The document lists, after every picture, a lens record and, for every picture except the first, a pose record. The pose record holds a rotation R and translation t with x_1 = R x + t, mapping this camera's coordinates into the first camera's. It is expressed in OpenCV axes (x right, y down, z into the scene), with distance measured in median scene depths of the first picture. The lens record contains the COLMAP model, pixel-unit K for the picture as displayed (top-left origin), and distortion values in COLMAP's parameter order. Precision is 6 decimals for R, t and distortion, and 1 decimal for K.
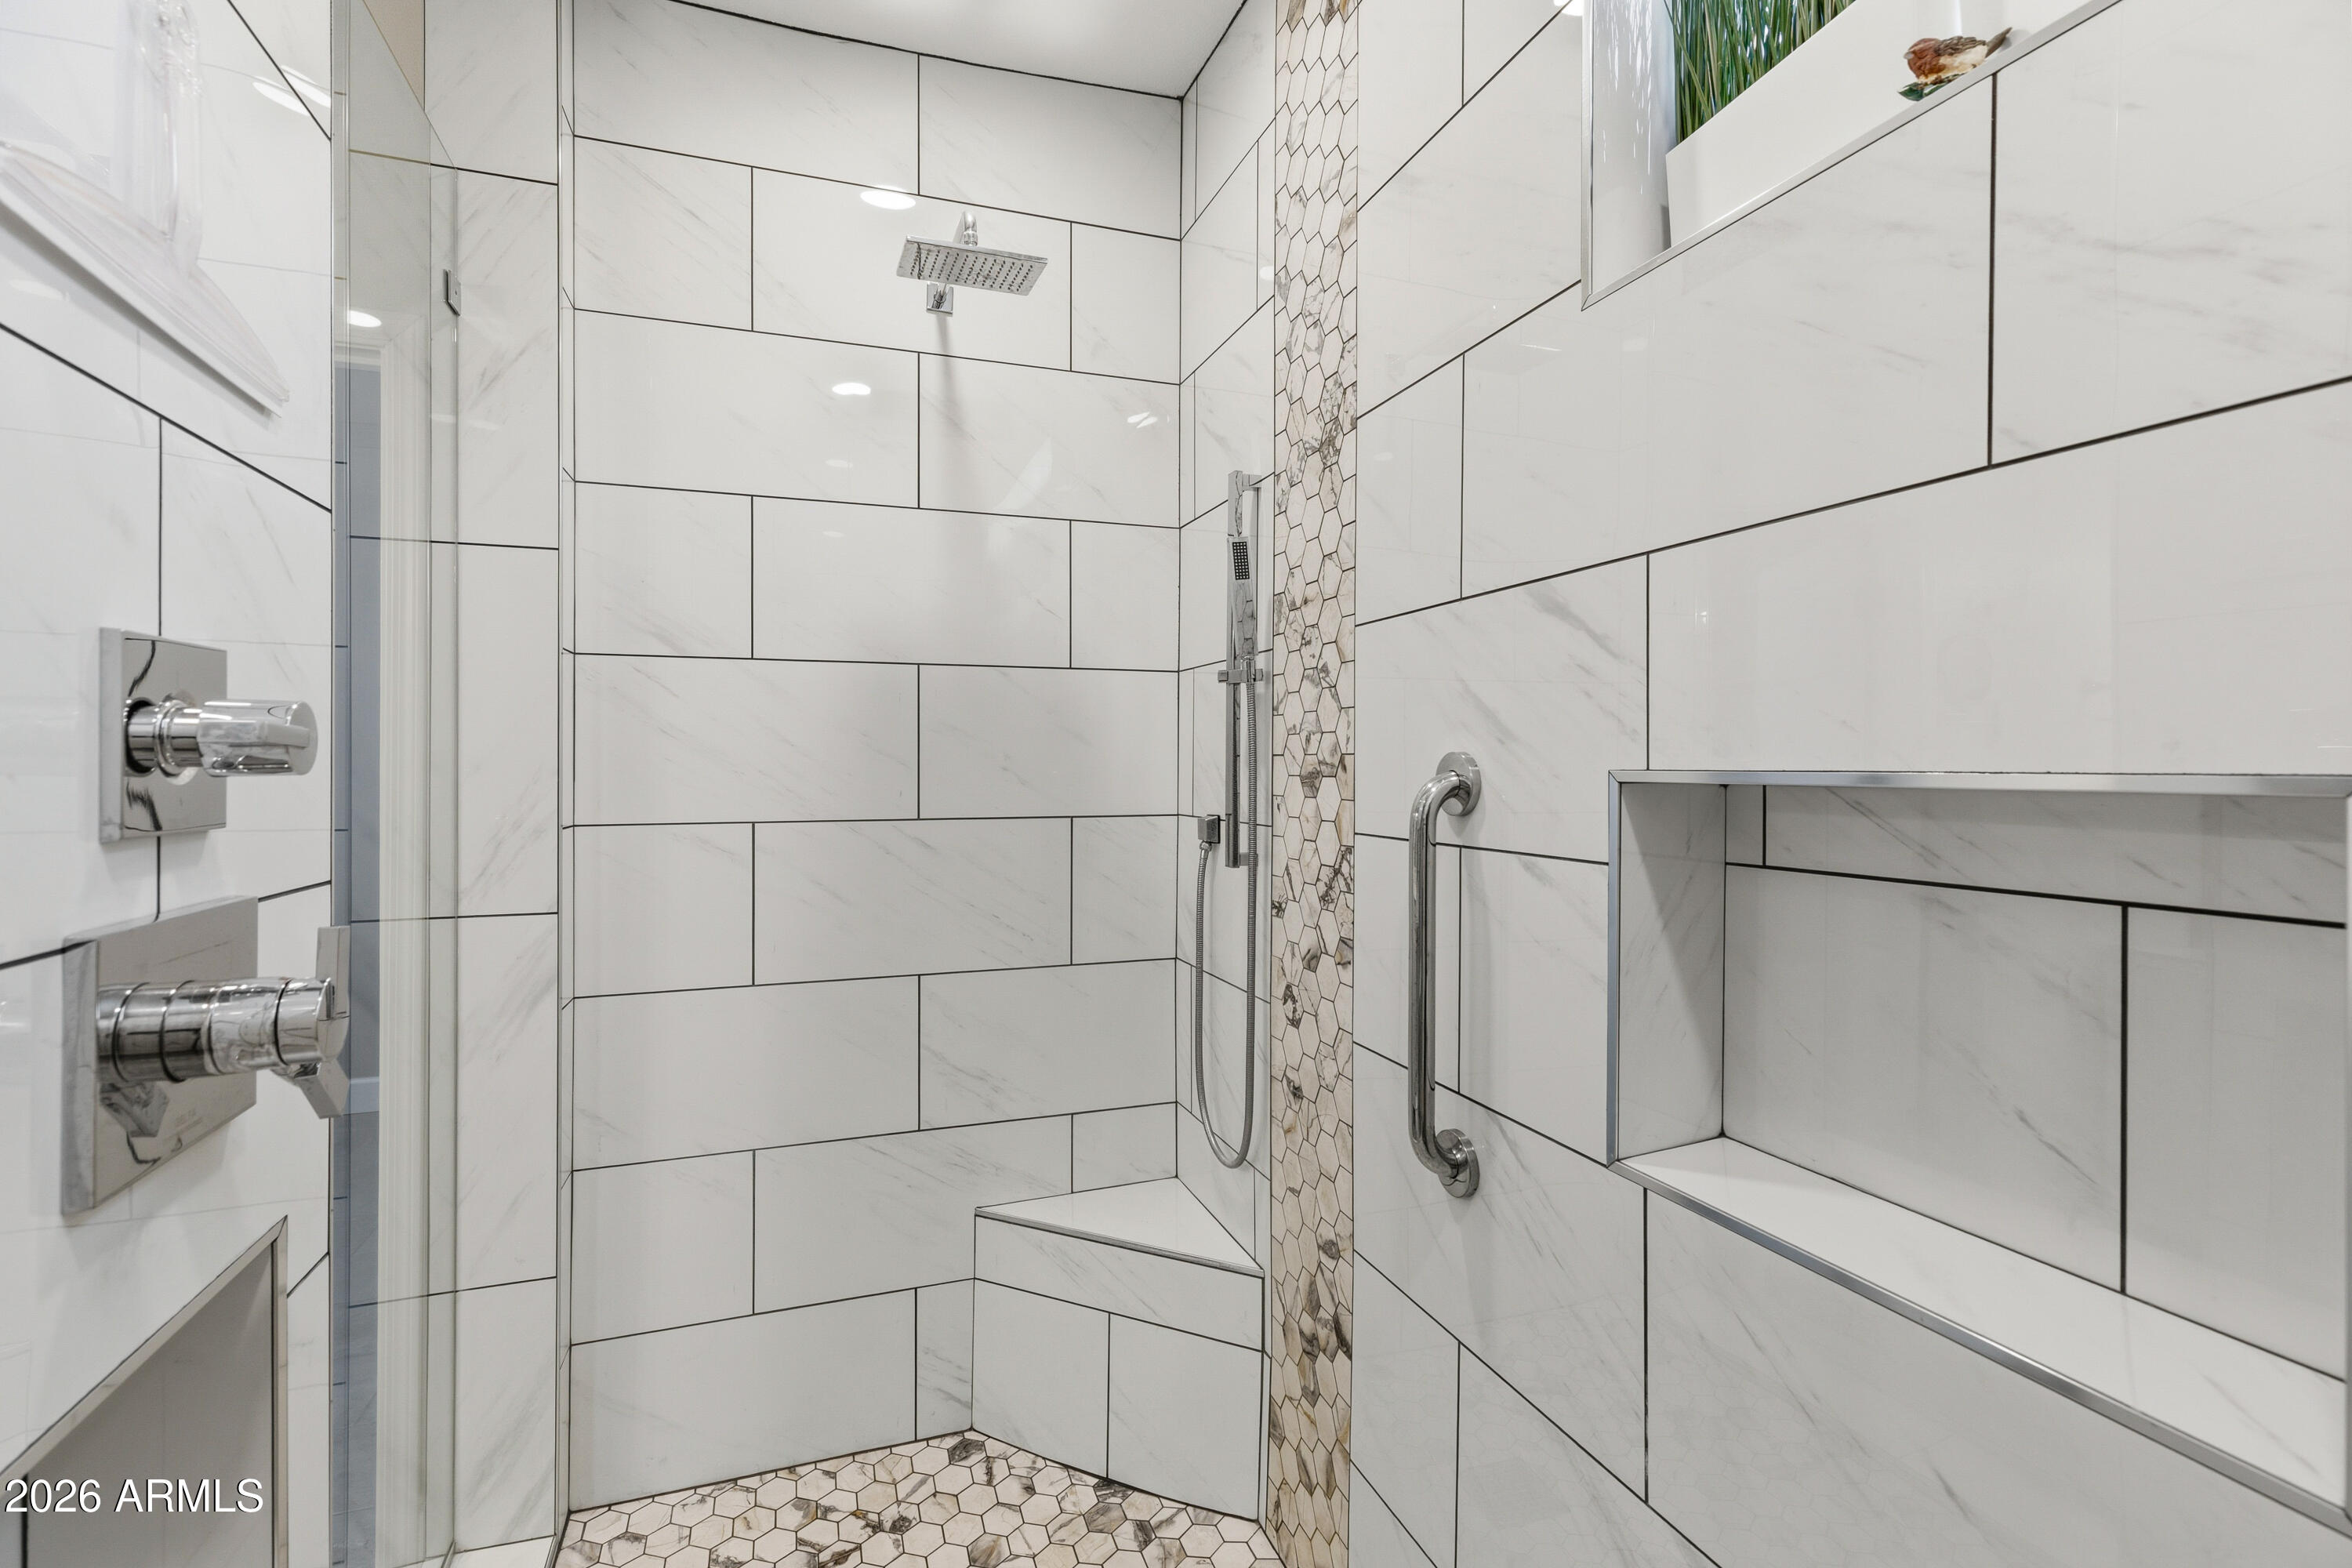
lens RADIAL K [[1055.6, 0, 1167.3], [0, 1055.6, 765.0], [0, 0, 1]] dist [0.001654, 0.000545]
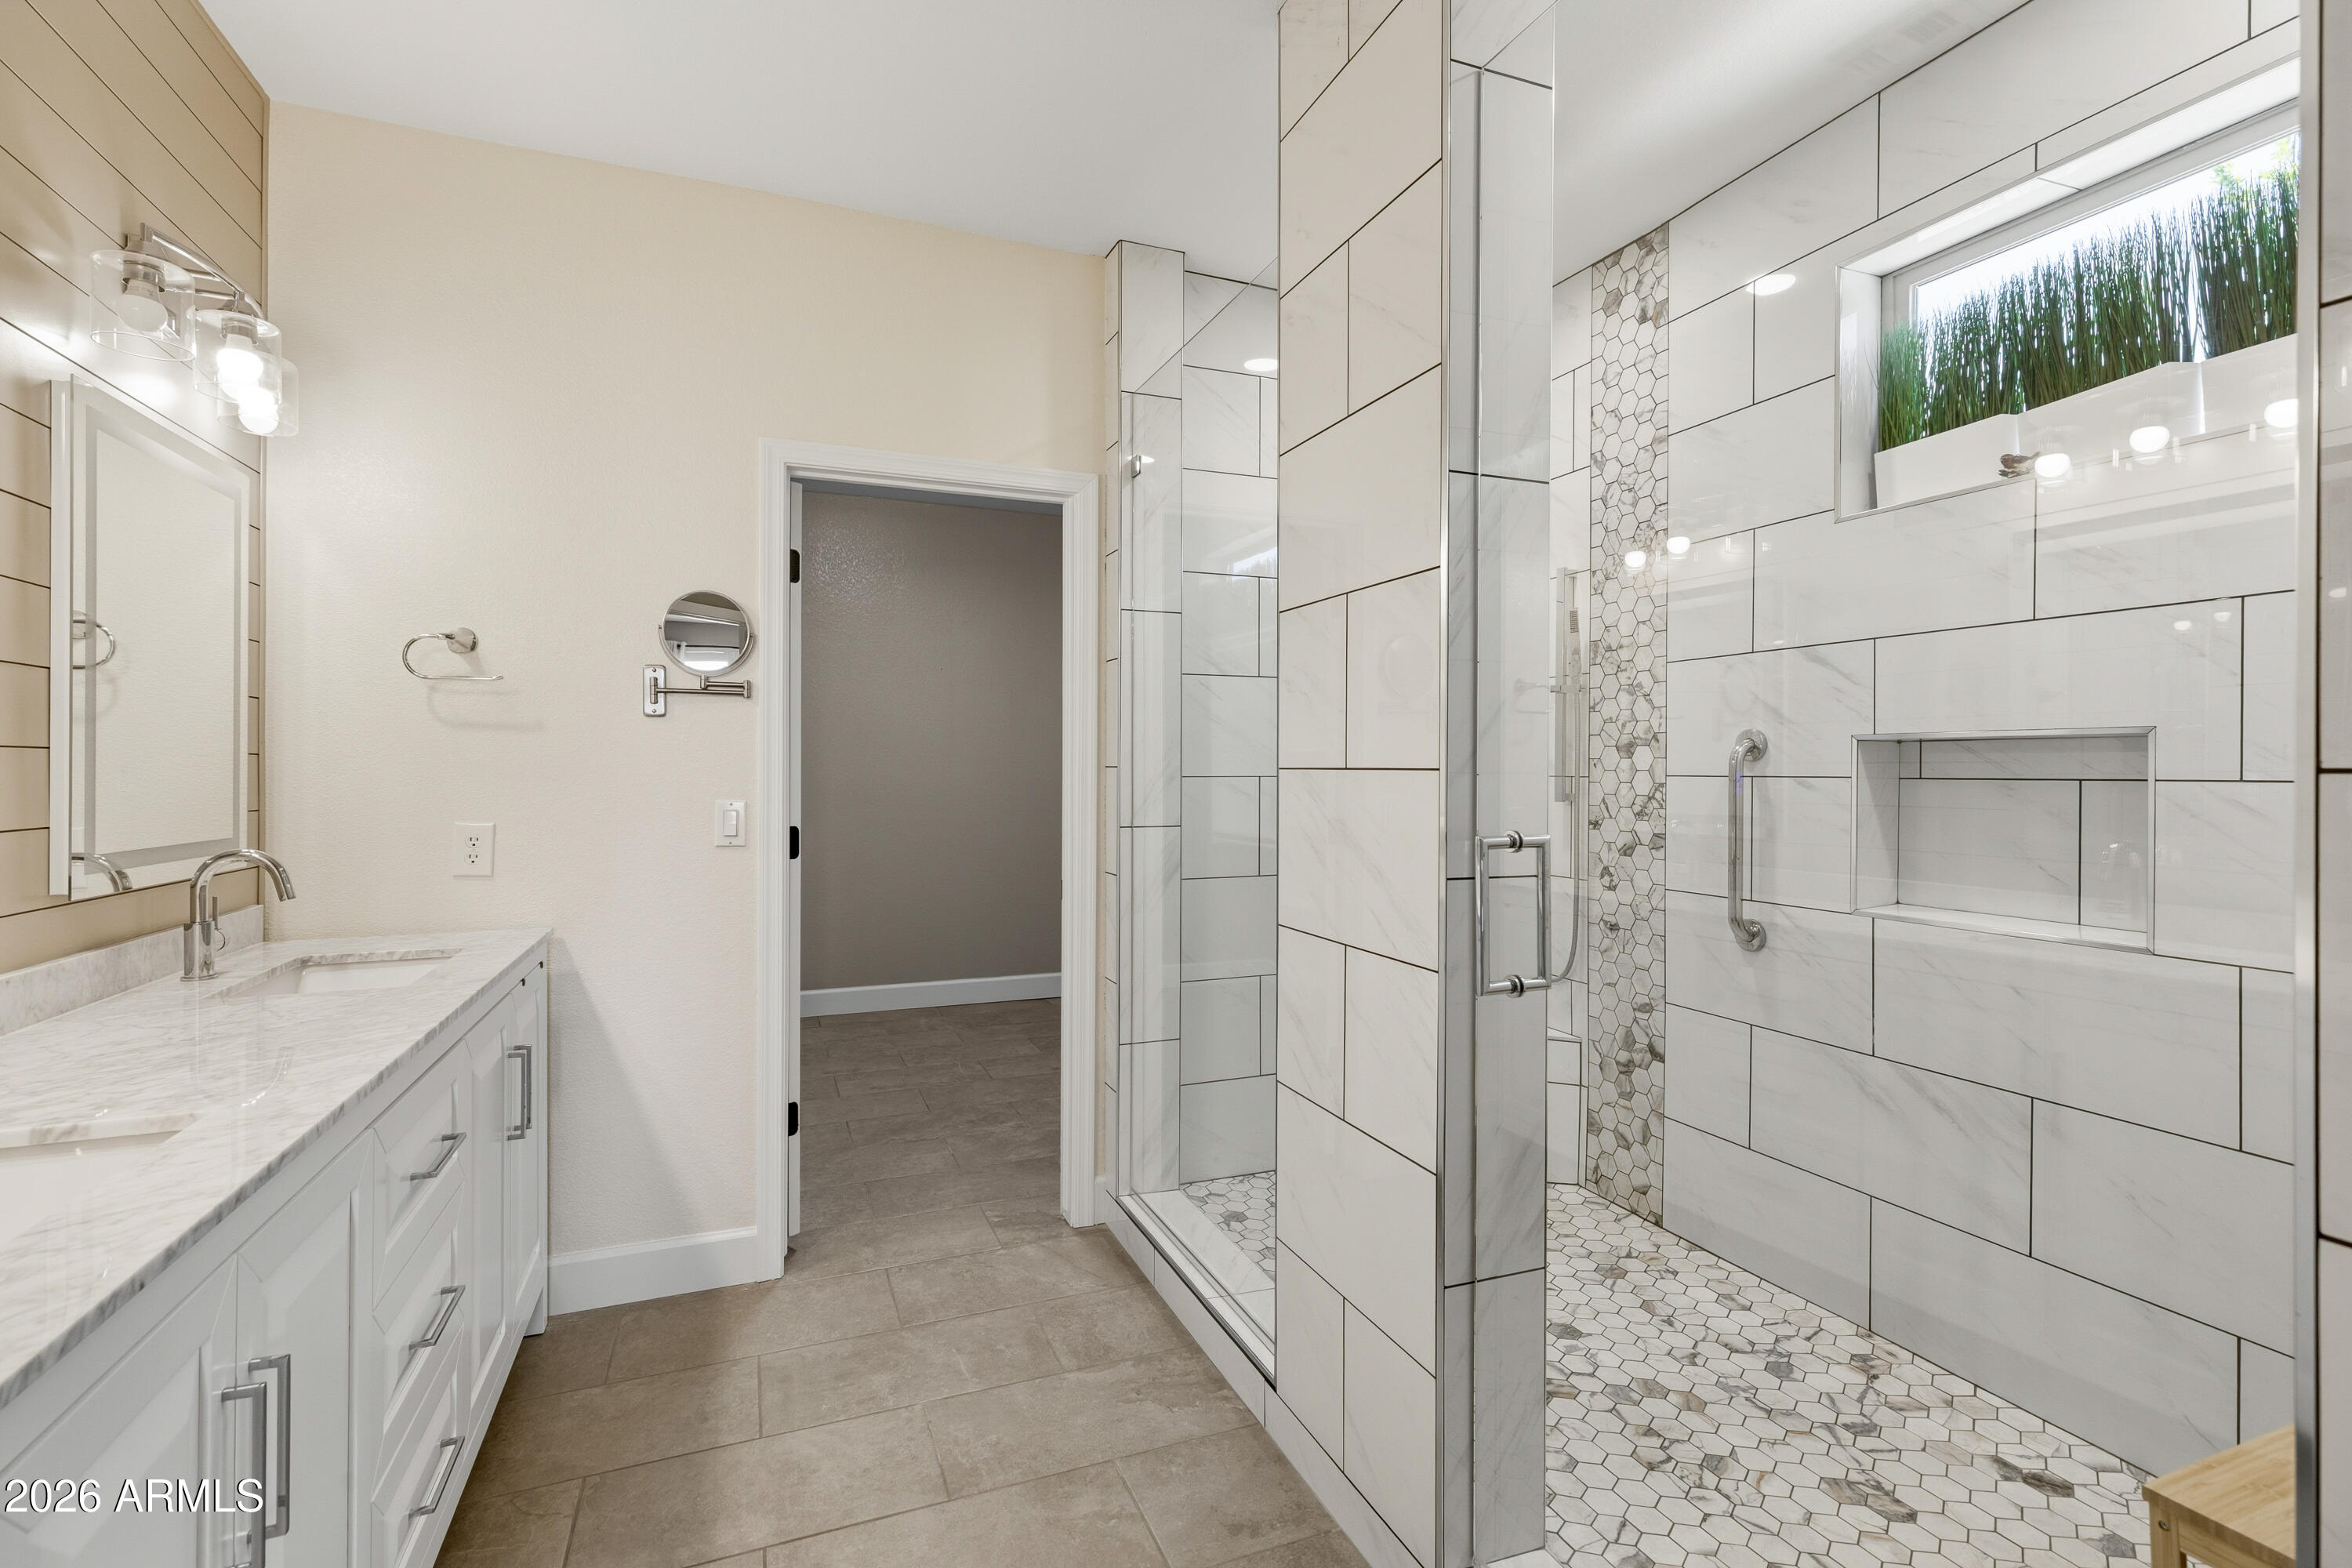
lens RADIAL K [[1055.6, 0, 1167.3], [0, 1055.6, 765.0], [0, 0, 1]] dist [0.001654, 0.000545]
pose [[0.999293, 0.005699, 0.037164, -0.719437], [-0.005571, 0.999978, -0.003525, 0.054618], [-0.037183, 0.003316, 0.999303, -0.759856]]
